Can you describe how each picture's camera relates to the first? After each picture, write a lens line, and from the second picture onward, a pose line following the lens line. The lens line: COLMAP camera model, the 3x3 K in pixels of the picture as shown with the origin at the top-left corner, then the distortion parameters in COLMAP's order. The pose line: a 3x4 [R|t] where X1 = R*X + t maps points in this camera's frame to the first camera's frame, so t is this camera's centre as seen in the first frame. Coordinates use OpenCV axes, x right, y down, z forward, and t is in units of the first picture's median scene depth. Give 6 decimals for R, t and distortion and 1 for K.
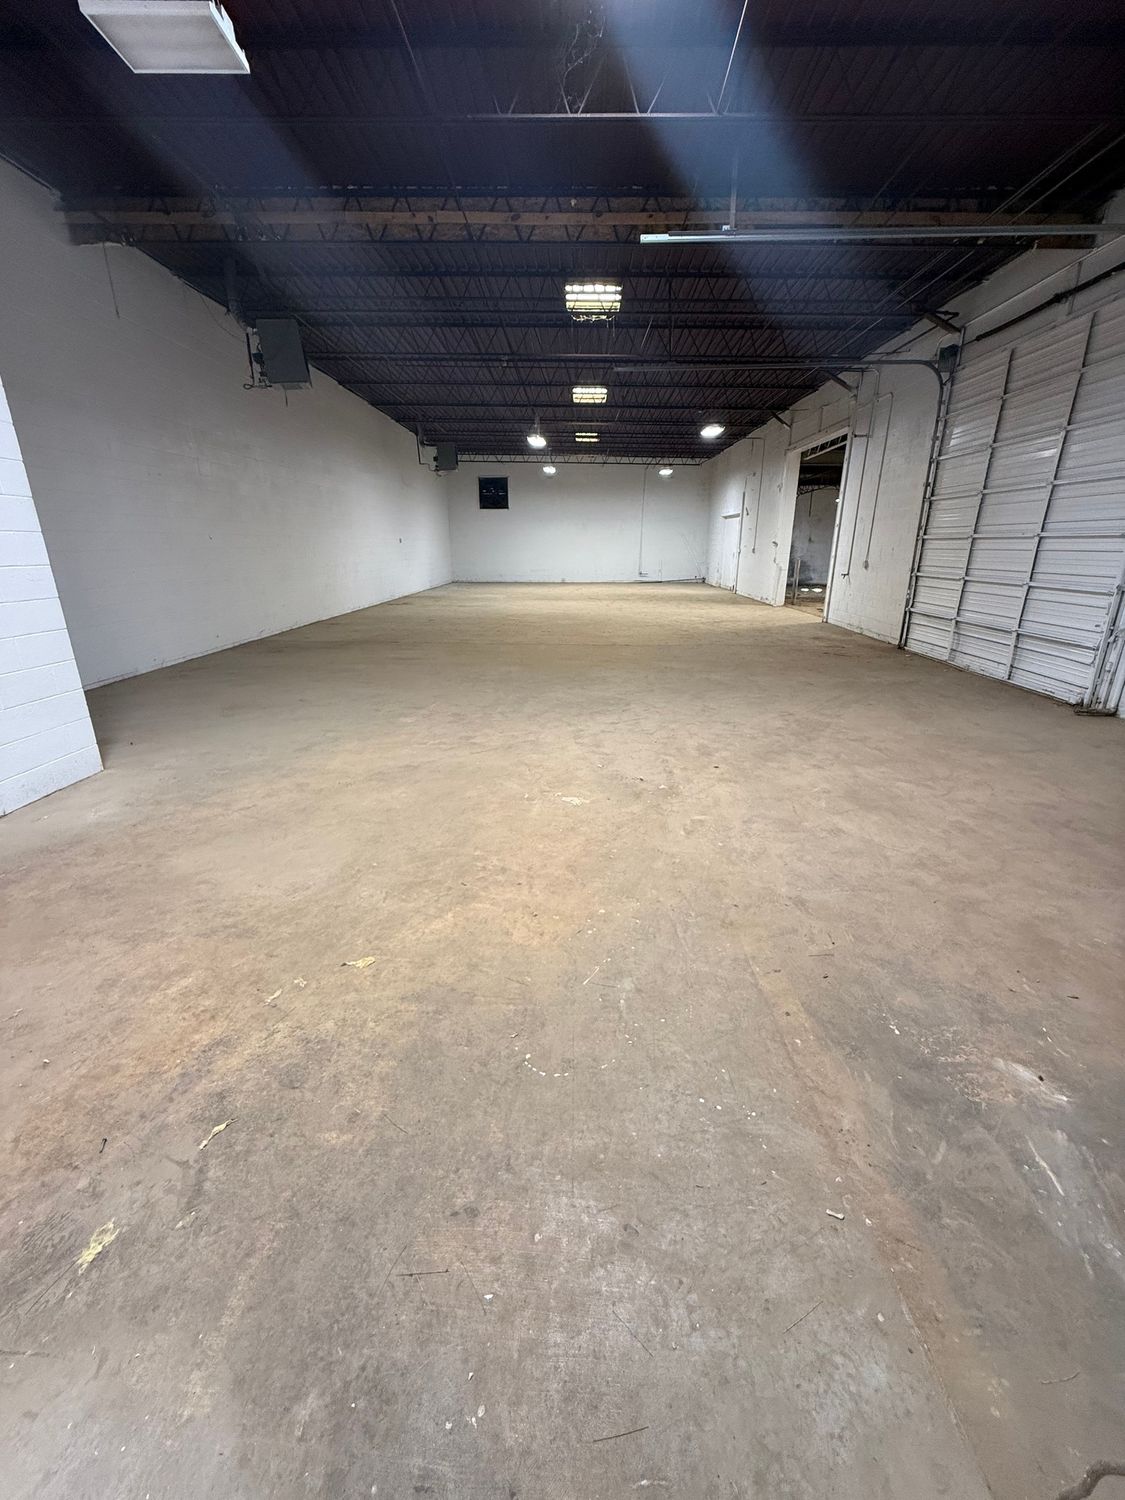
lens RADIAL K [[599.0, 0, 564.6], [0, 599.0, 744.0], [0, 0, 1]] dist [0.001187, -0.000031]
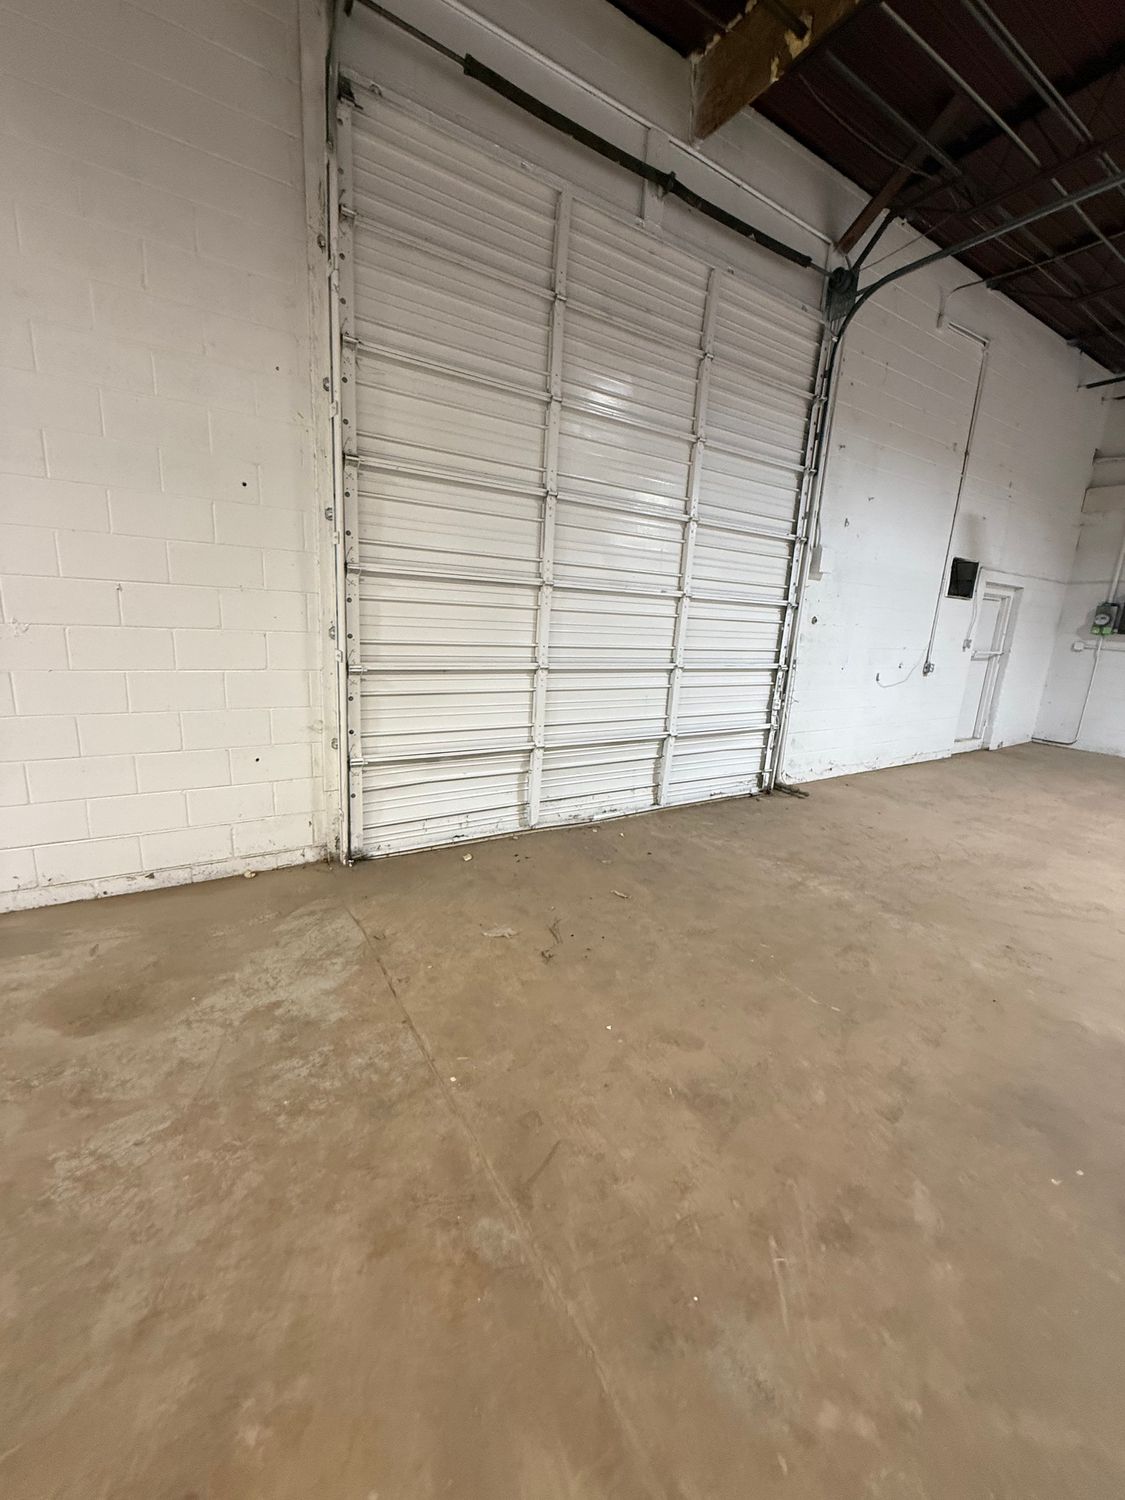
lens RADIAL K [[599.0, 0, 562.3], [0, 599.0, 748.7], [0, 0, 1]] dist [0.001187, -0.000031]
pose [[-0.564368, -0.209055, 0.798614, 0.307477], [0.209419, 0.899502, 0.383458, -0.485071], [-0.798519, 0.383656, -0.463870, 1.504518]]
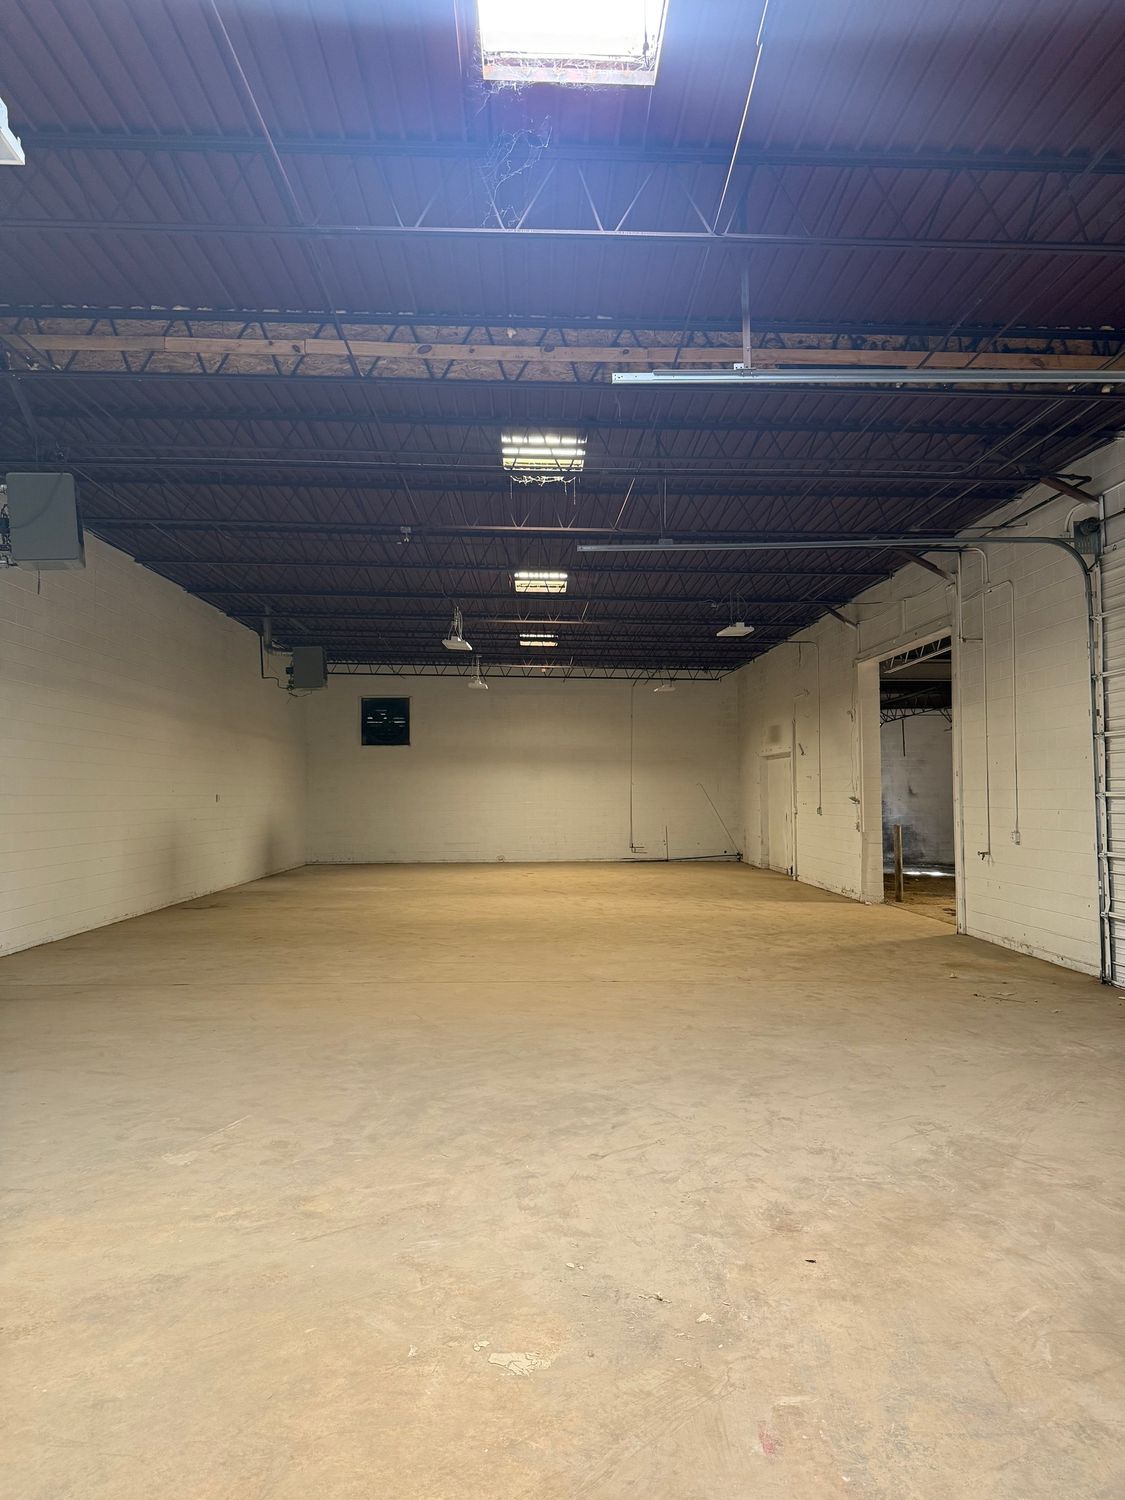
lens RADIAL K [[1058.3, 0, 560.0], [0, 1058.3, 754.6], [0, 0, 1]] dist [0.047330, -0.042800]
pose [[0.998557, -0.002232, 0.053654, 0.003960], [0.021163, 0.934627, -0.354998, -0.029816], [-0.049354, 0.355622, 0.933326, 0.042294]]
